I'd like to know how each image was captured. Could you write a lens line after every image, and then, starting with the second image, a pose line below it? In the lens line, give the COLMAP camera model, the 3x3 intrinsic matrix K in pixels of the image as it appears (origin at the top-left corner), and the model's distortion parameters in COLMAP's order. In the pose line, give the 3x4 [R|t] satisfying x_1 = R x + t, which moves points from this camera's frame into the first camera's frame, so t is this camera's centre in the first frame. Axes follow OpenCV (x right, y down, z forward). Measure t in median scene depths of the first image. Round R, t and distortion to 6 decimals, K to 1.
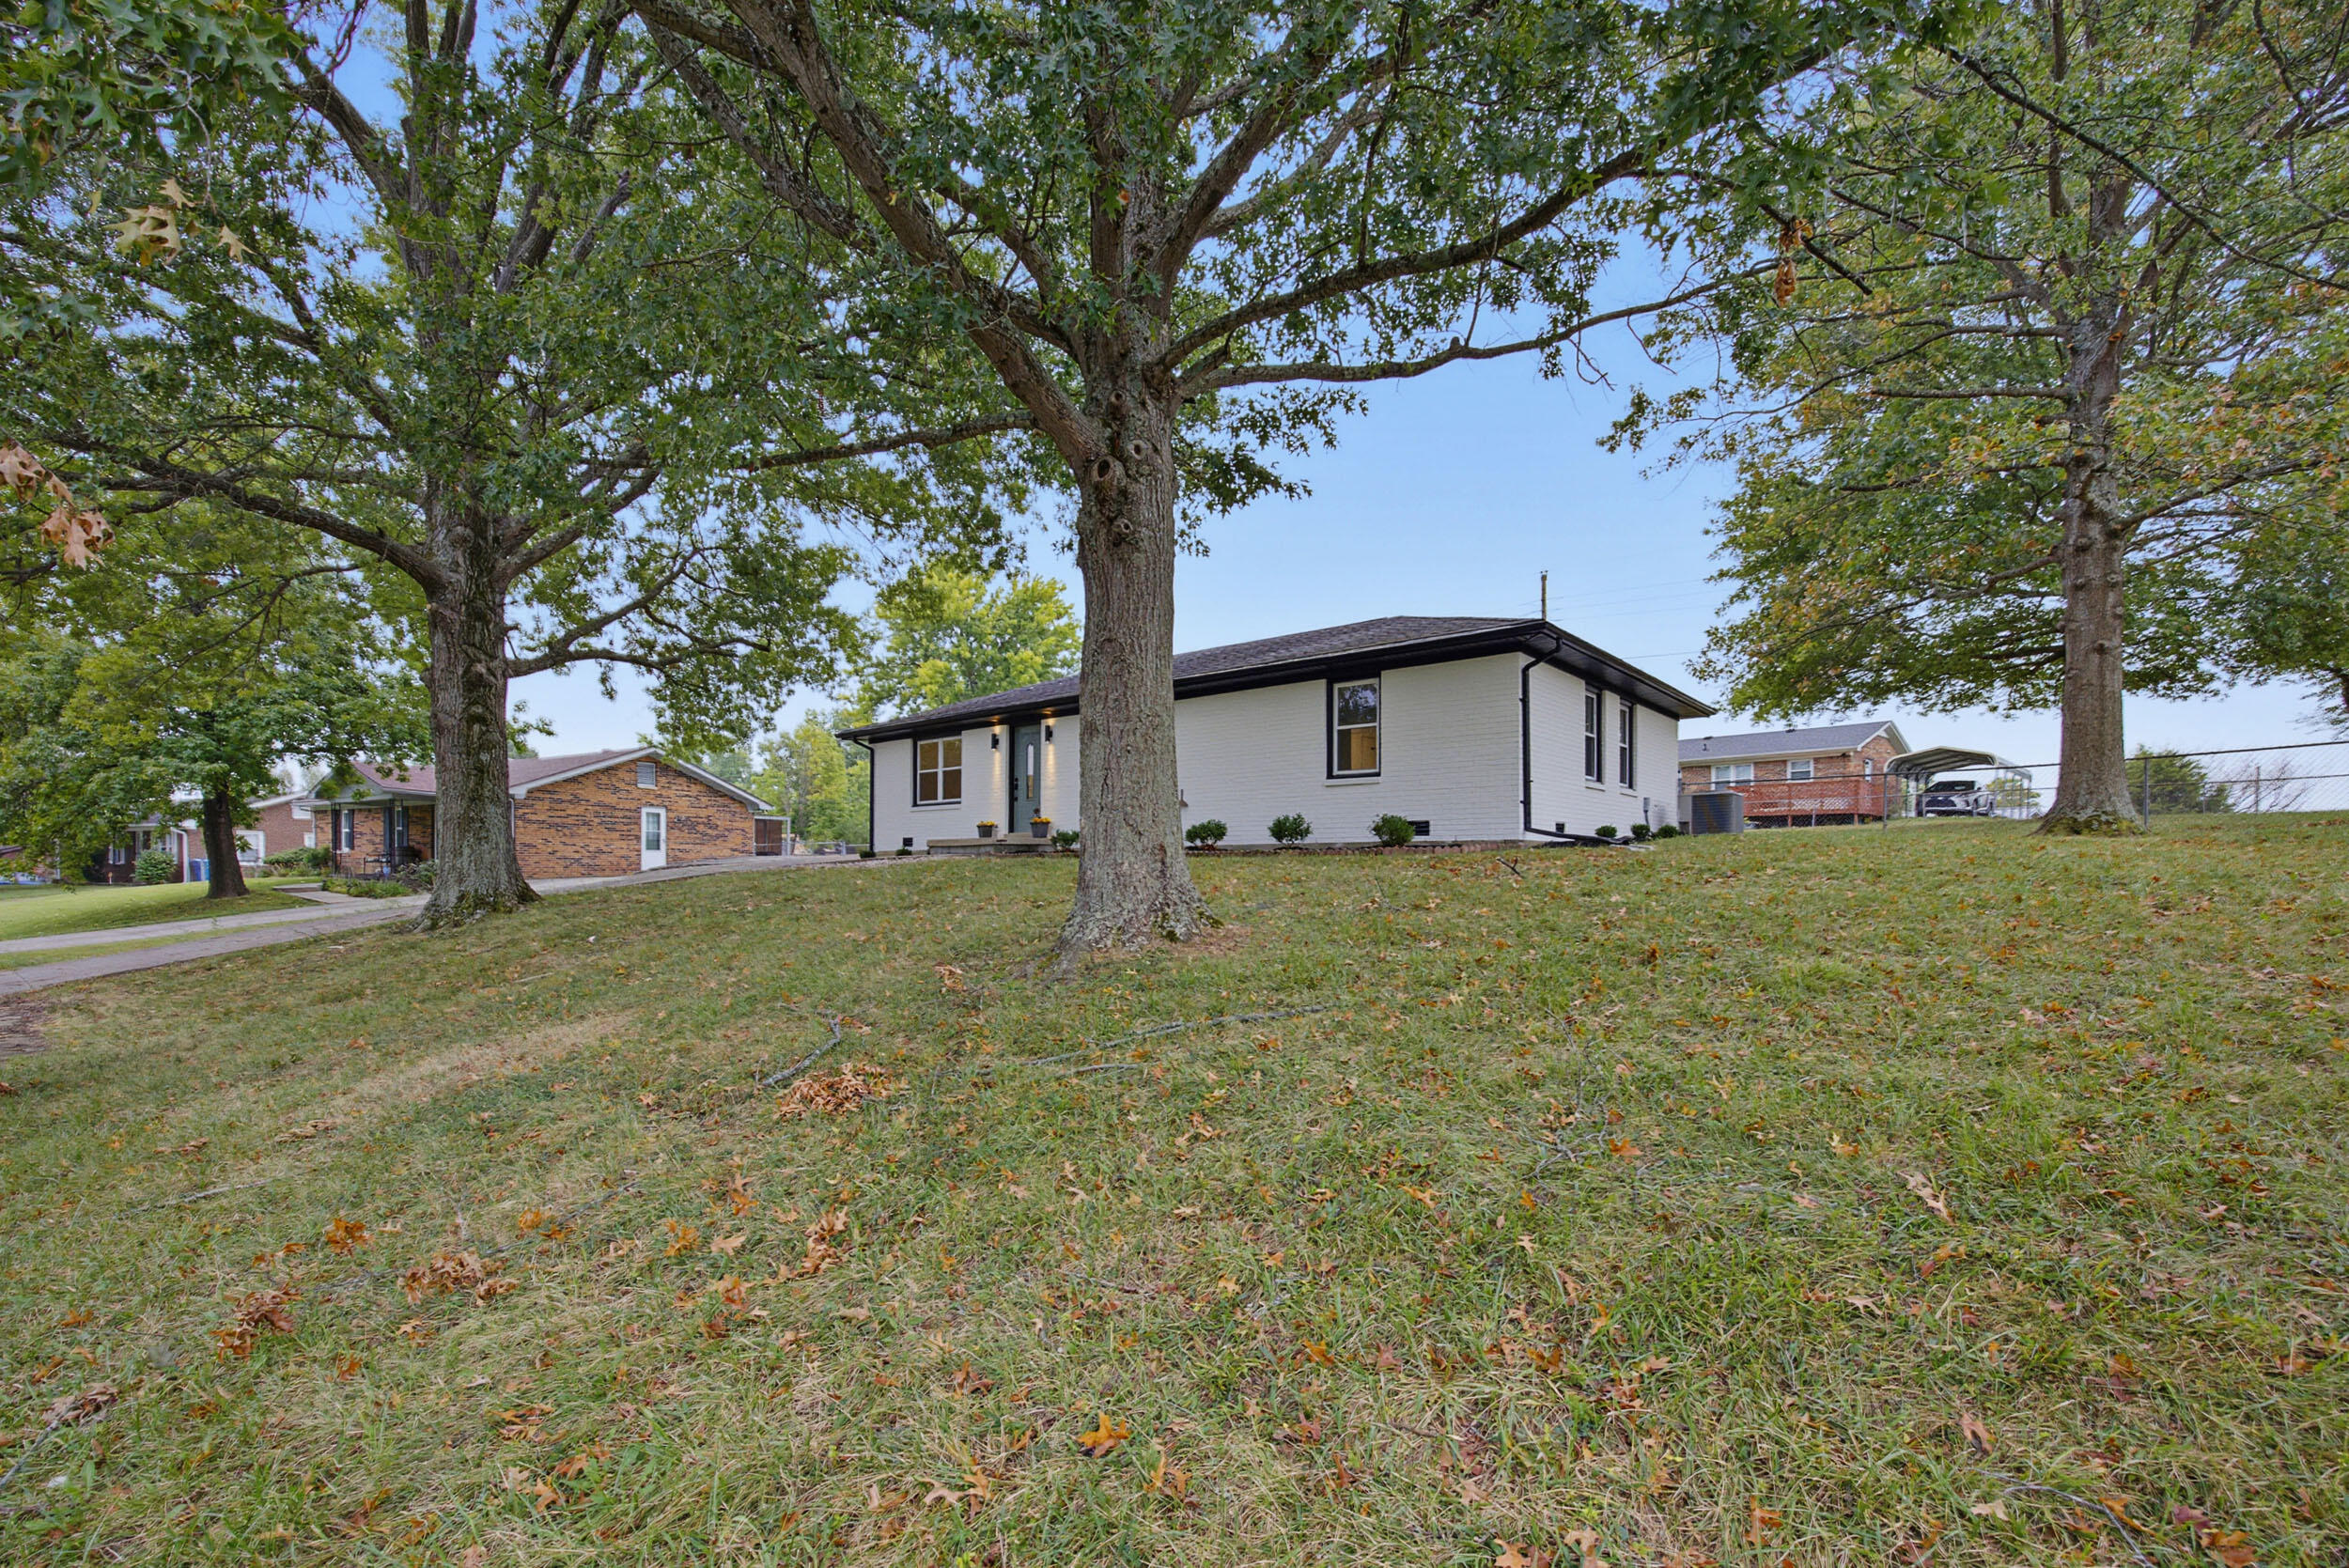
lens RADIAL K [[966.1, 0, 1174.5], [0, 966.1, 784.0], [0, 0, 1]] dist [-0.000035, 0.000204]
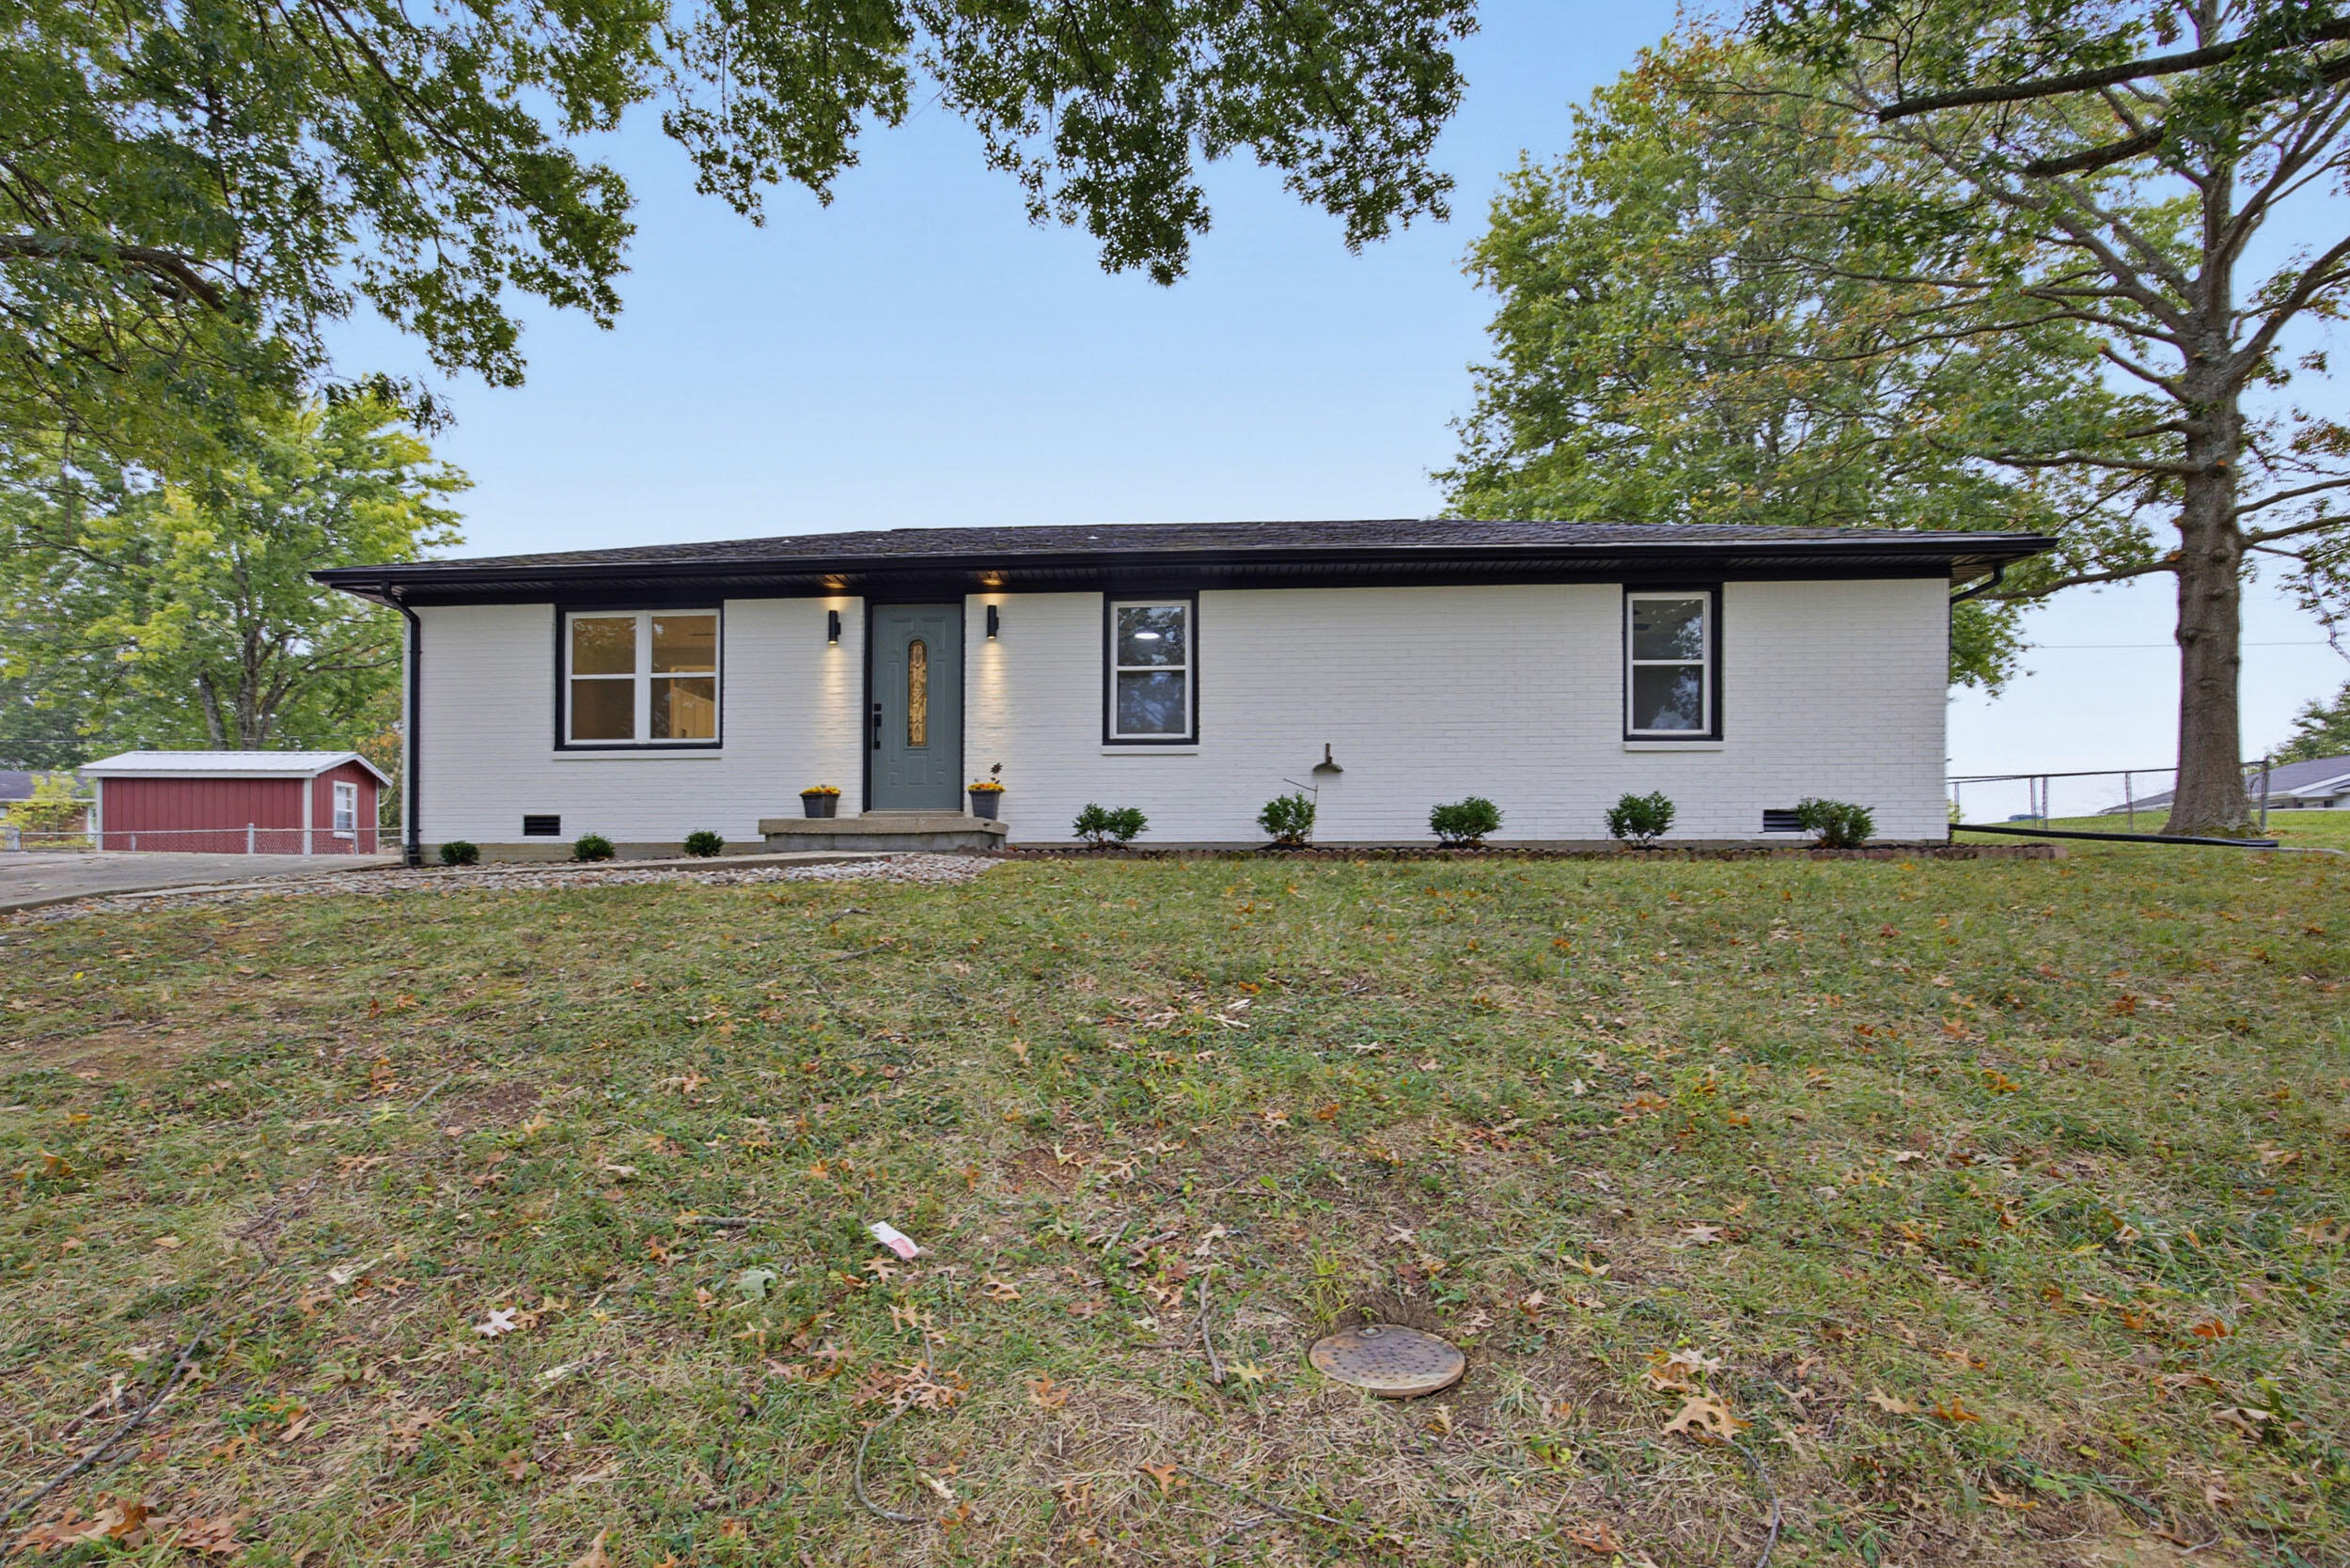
lens RADIAL K [[1301.8, 0, 1175.0], [0, 1301.8, 784.0], [0, 0, 1]] dist [-0.000202, 0.000126]
pose [[0.817309, 0.040174, 0.574797, -0.428054], [-0.047549, 0.998866, -0.002203, 0.030320], [-0.574234, -0.025531, 0.818293, 0.348588]]
